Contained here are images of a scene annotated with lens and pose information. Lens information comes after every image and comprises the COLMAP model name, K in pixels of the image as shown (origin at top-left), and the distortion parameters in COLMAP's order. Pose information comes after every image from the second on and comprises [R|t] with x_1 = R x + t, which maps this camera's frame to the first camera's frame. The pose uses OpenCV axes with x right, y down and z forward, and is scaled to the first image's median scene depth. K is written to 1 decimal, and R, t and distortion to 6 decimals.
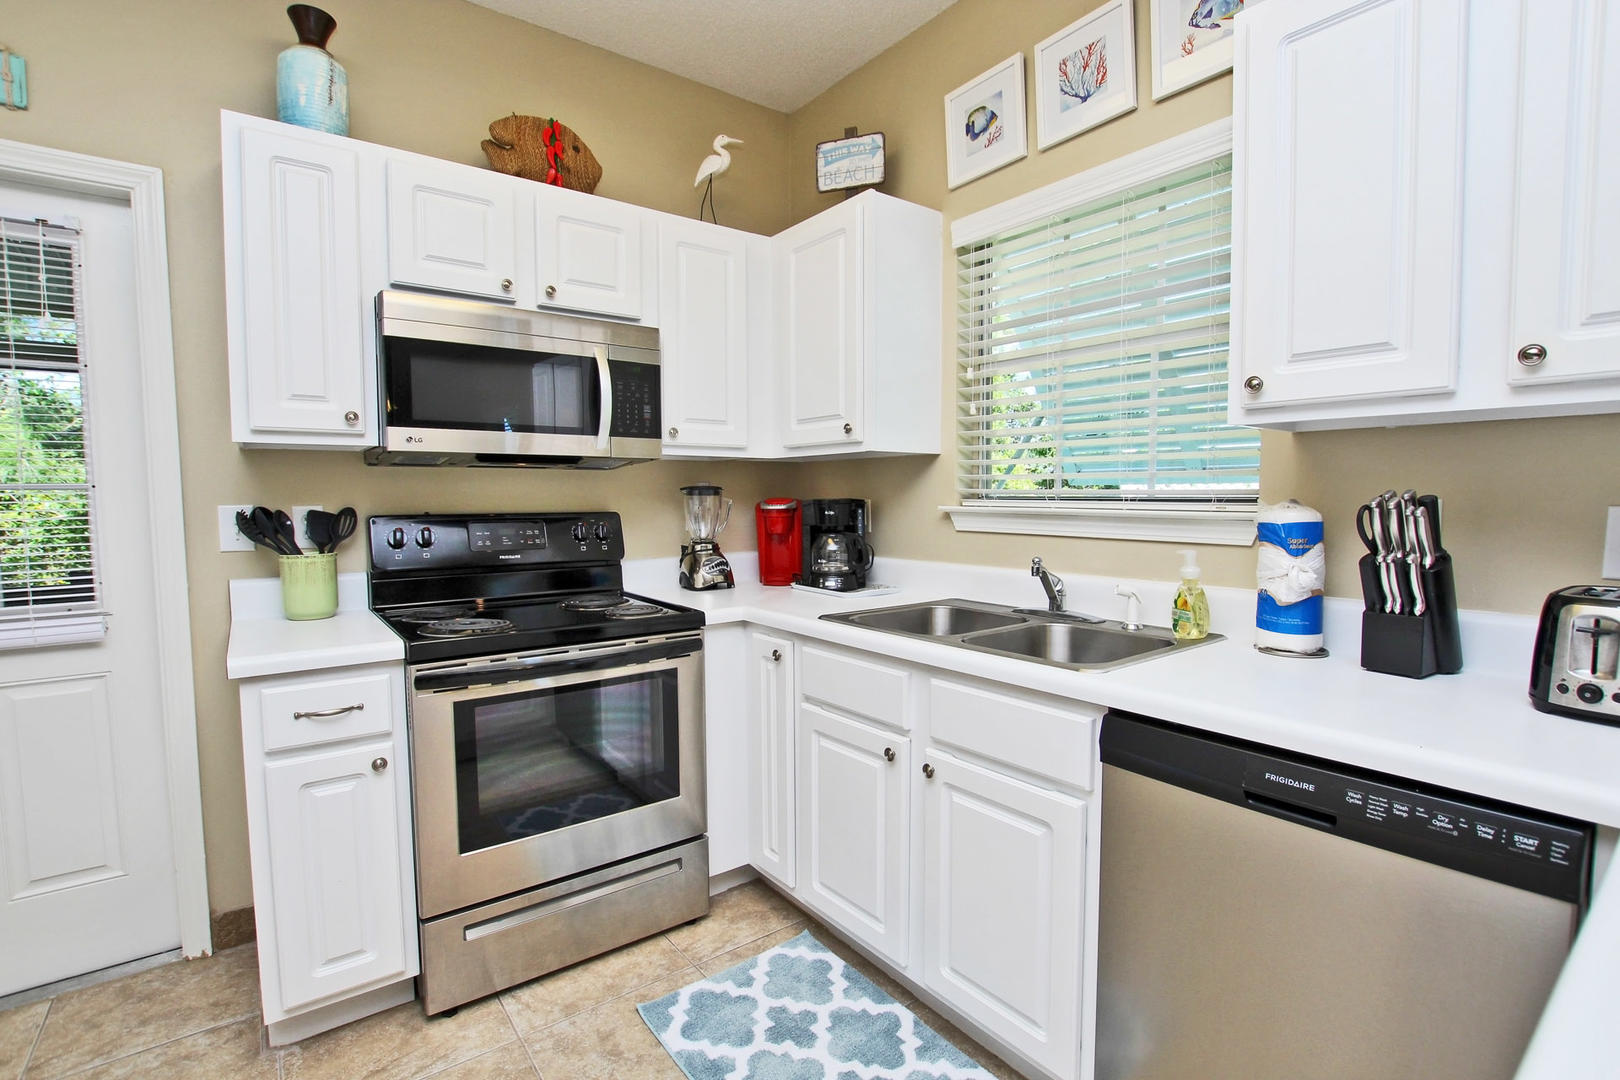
lens RADIAL K [[754.2, 0, 814.5], [0, 754.2, 542.5], [0, 0, 1]] dist [-0.025429, 0.001090]
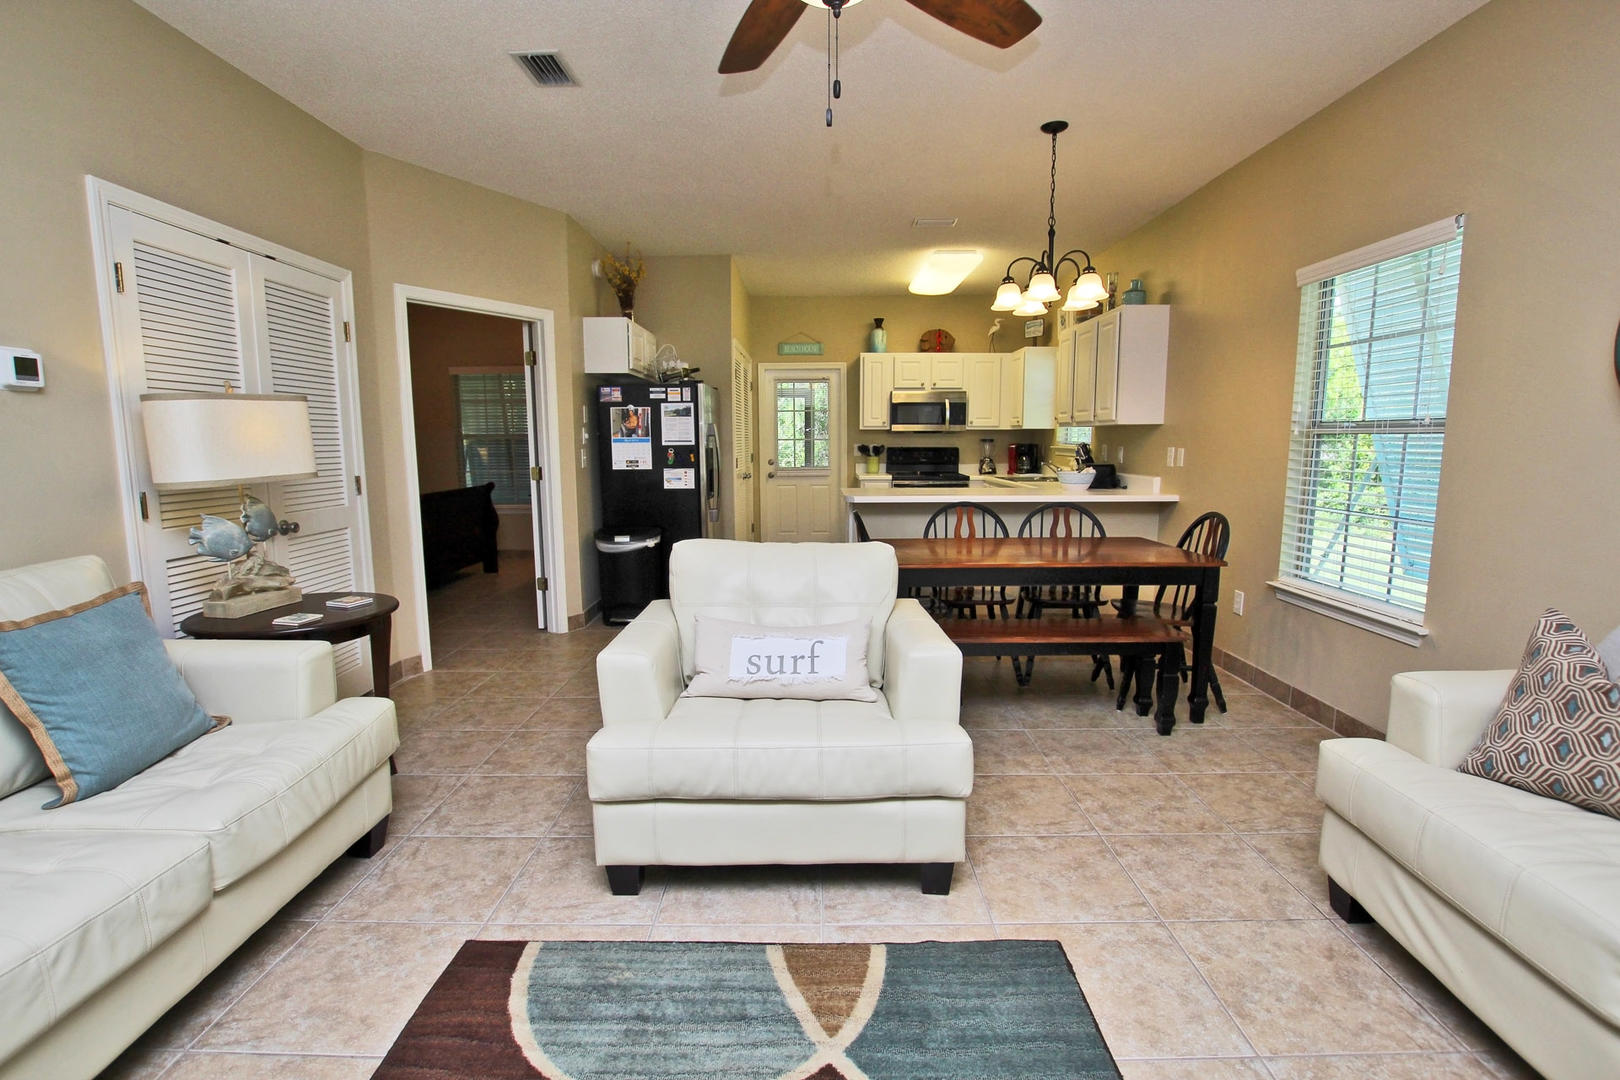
lens RADIAL K [[754.2, 0, 817.1], [0, 754.2, 536.2], [0, 0, 1]] dist [-0.025429, 0.001090]
pose [[0.797225, 0.081563, -0.598148, 1.457666], [-0.040786, 0.995844, 0.081433, 0.117761], [0.602304, -0.040525, 0.797238, -2.301841]]
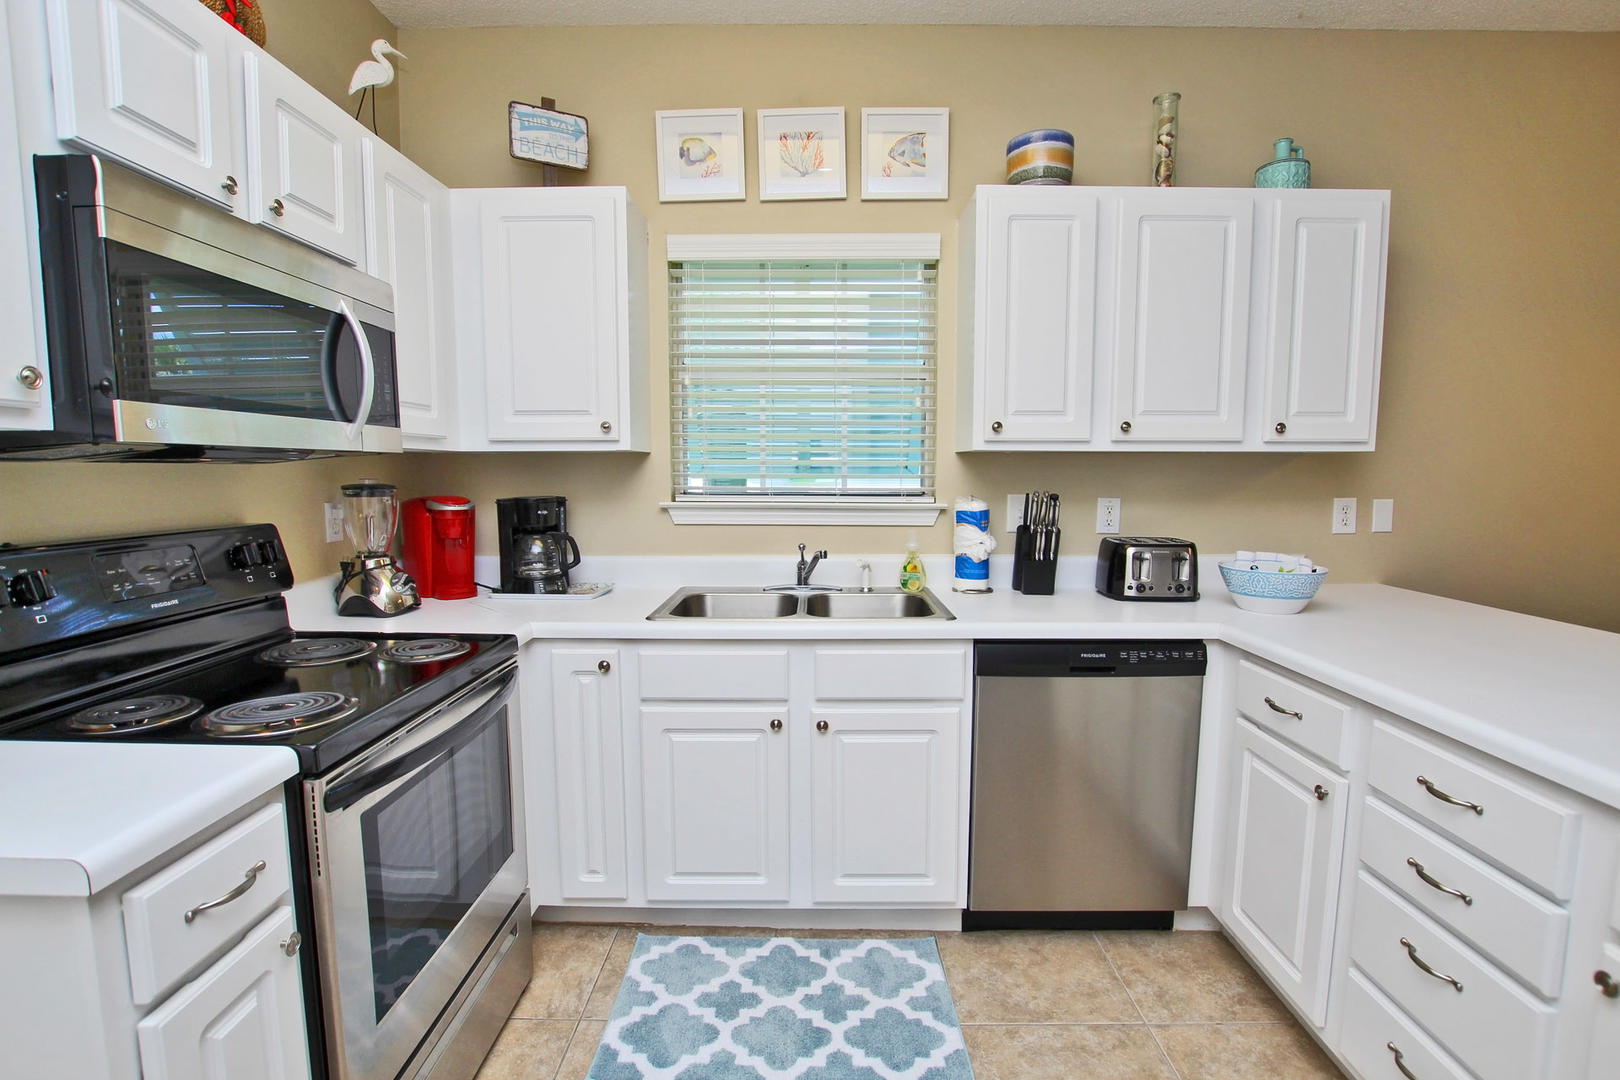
lens RADIAL K [[754.2, 0, 805.6], [0, 754.2, 543.8], [0, 0, 1]] dist [-0.025429, 0.001090]
pose [[0.615649, -0.072804, 0.784651, -0.637387], [0.047735, 0.997340, 0.055085, -0.045569], [-0.786574, 0.003542, 0.617486, 0.216054]]
